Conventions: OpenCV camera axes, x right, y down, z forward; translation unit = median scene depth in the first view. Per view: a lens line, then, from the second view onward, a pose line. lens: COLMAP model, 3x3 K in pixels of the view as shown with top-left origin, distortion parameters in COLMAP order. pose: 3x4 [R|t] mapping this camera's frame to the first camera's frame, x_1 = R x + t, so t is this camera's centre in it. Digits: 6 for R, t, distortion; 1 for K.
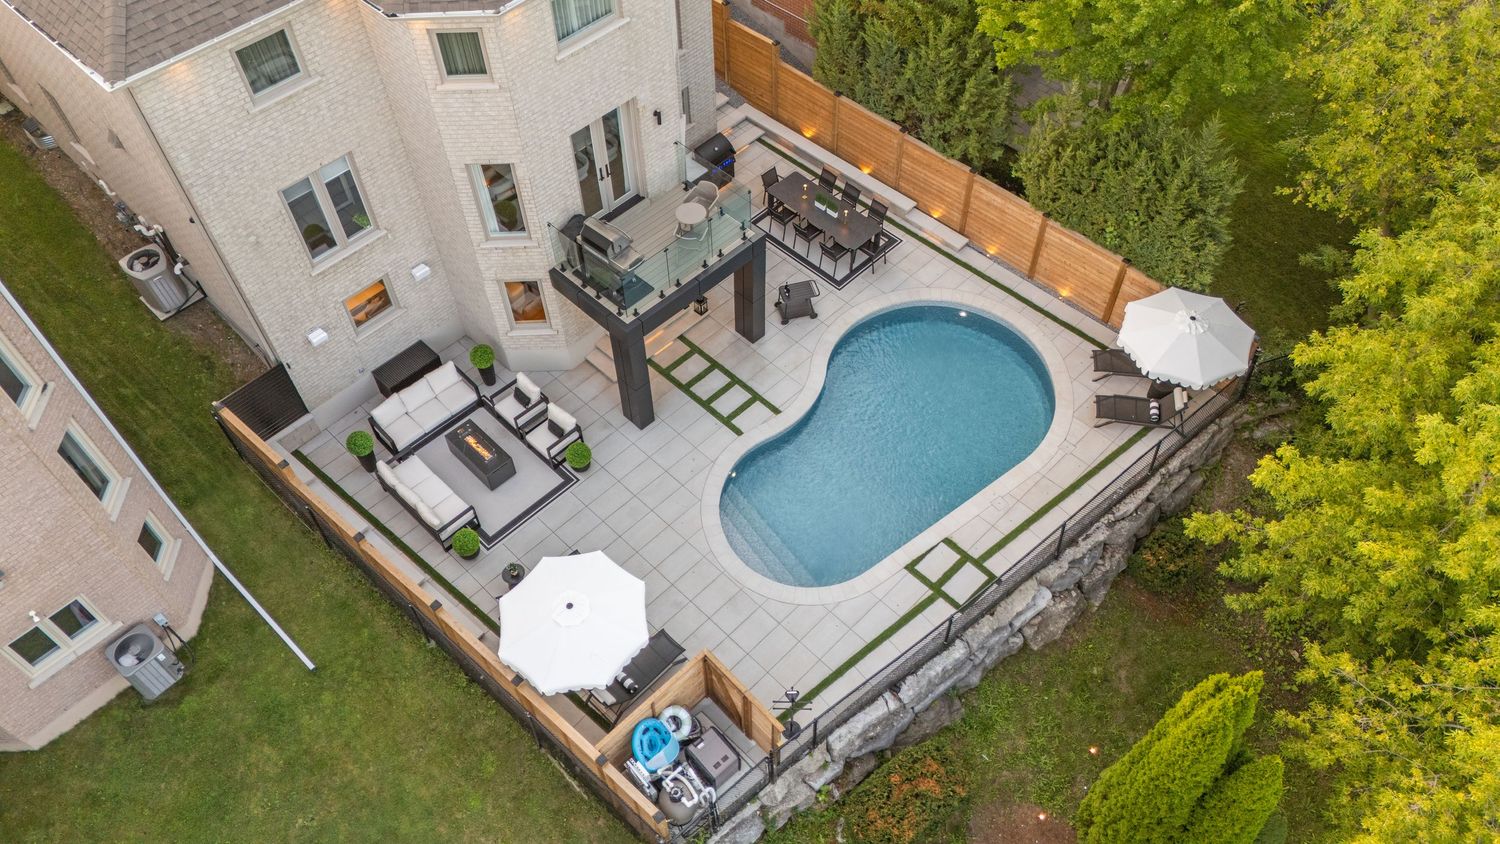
lens RADIAL K [[1088.2, 0, 757.4], [0, 1088.2, 430.2], [0, 0, 1]] dist [0.034662, -0.035059]
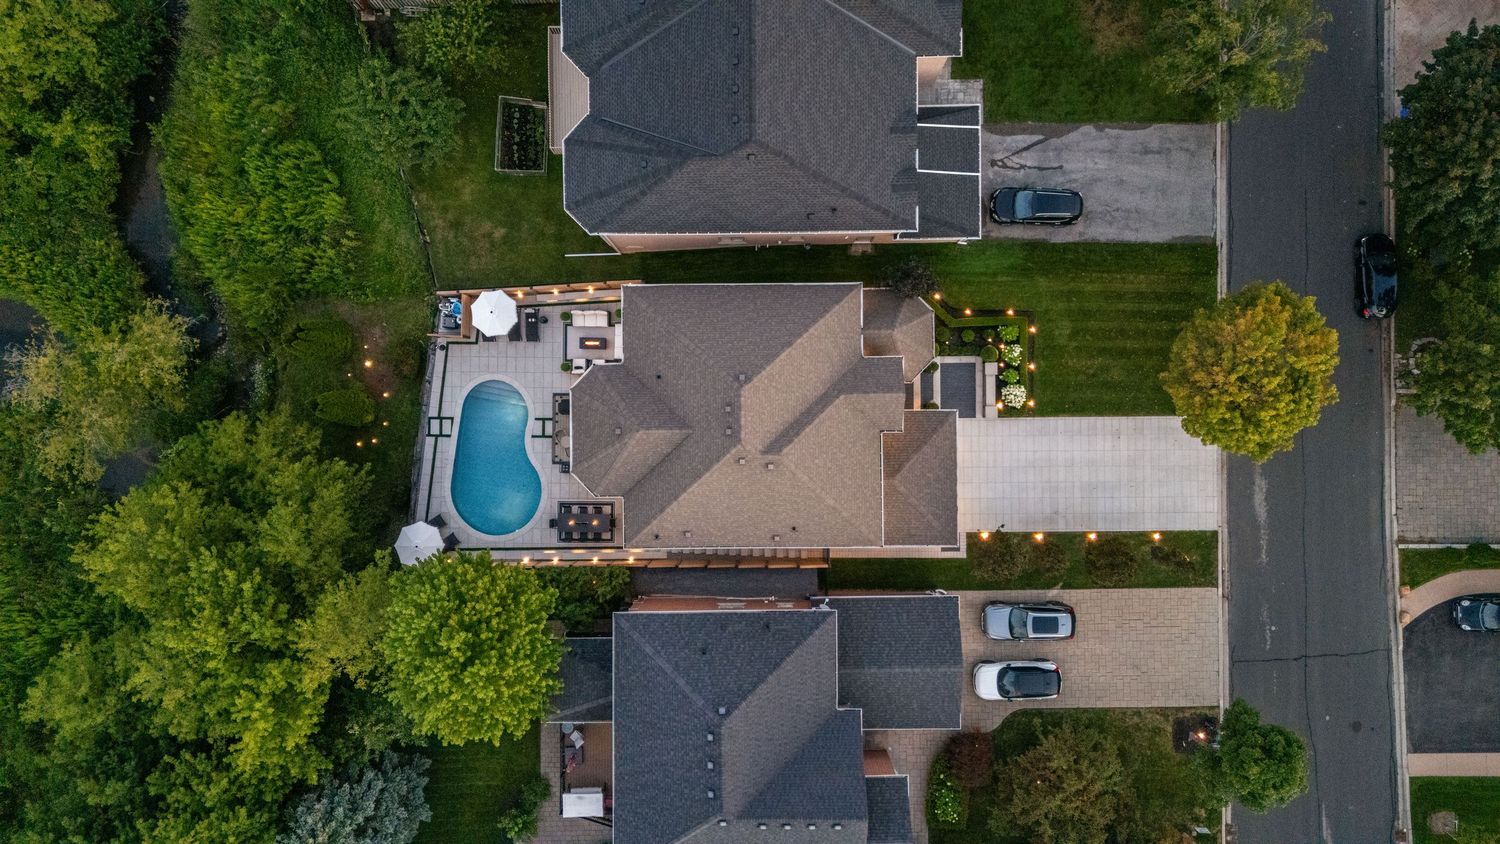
lens RADIAL K [[1088.2, 0, 750.3], [0, 1088.2, 426.9], [0, 0, 1]] dist [0.034662, -0.035059]
pose [[-0.719237, 0.694763, 0.001760, -0.423972], [-0.553646, -0.574676, 0.602680, -2.095012], [0.419731, 0.432495, 0.797981, -0.985109]]
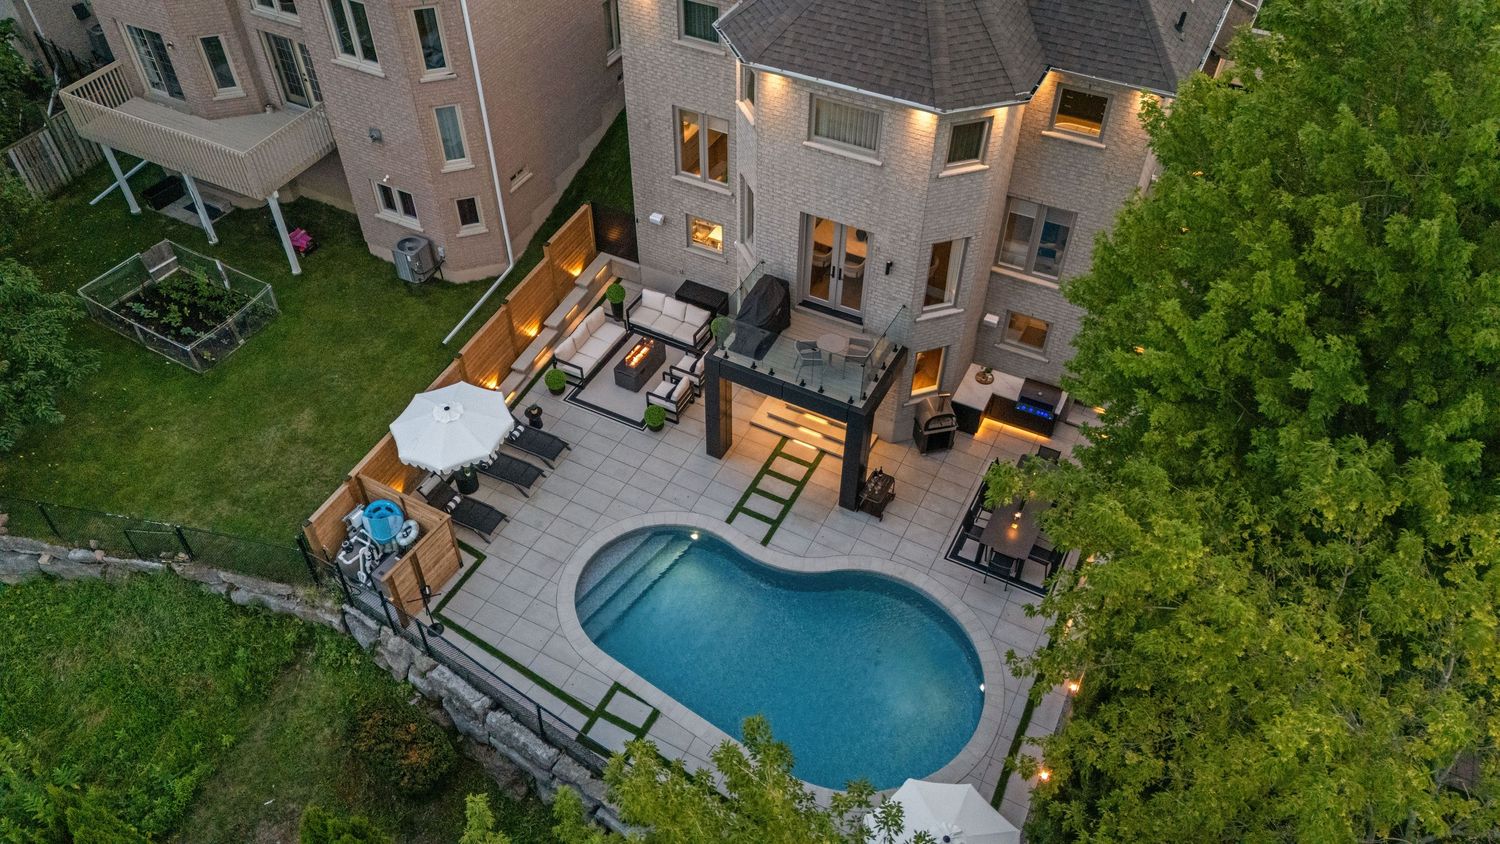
lens RADIAL K [[1088.2, 0, 756.8], [0, 1088.2, 426.6], [0, 0, 1]] dist [0.034662, -0.035059]
pose [[0.294377, 0.688494, -0.662811, 0.689179], [-0.768822, 0.582568, 0.263681, -0.384280], [0.567675, 0.431962, 0.700824, 0.261890]]
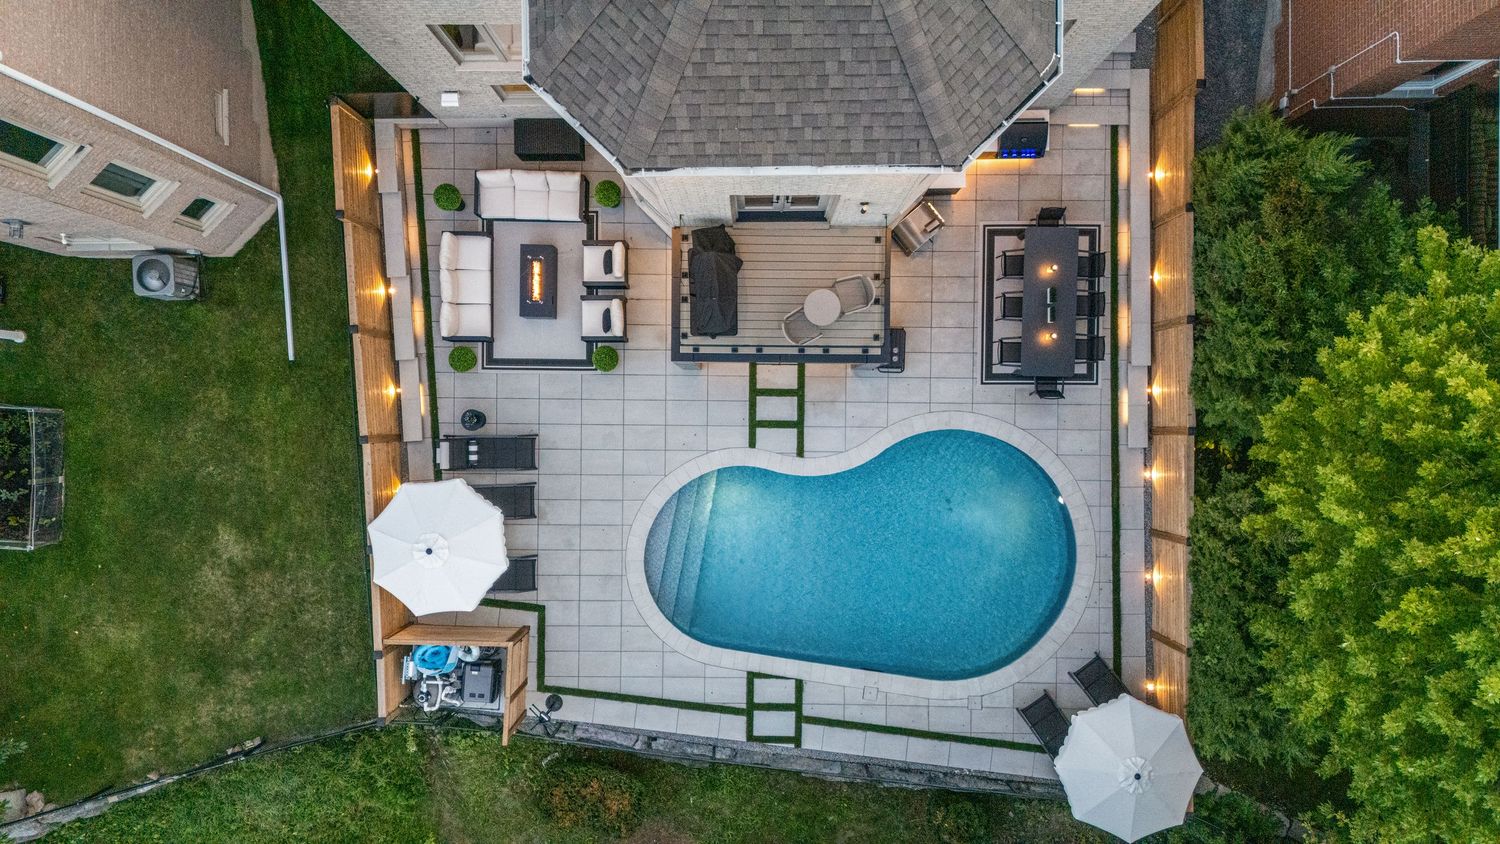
lens RADIAL K [[1088.2, 0, 759.2], [0, 1088.2, 423.8], [0, 0, 1]] dist [0.034662, -0.035059]
pose [[0.694183, 0.719773, 0.006019, -0.034735], [-0.575851, 0.550322, 0.604600, -0.647737], [0.431863, -0.423169, 0.796507, 0.275511]]
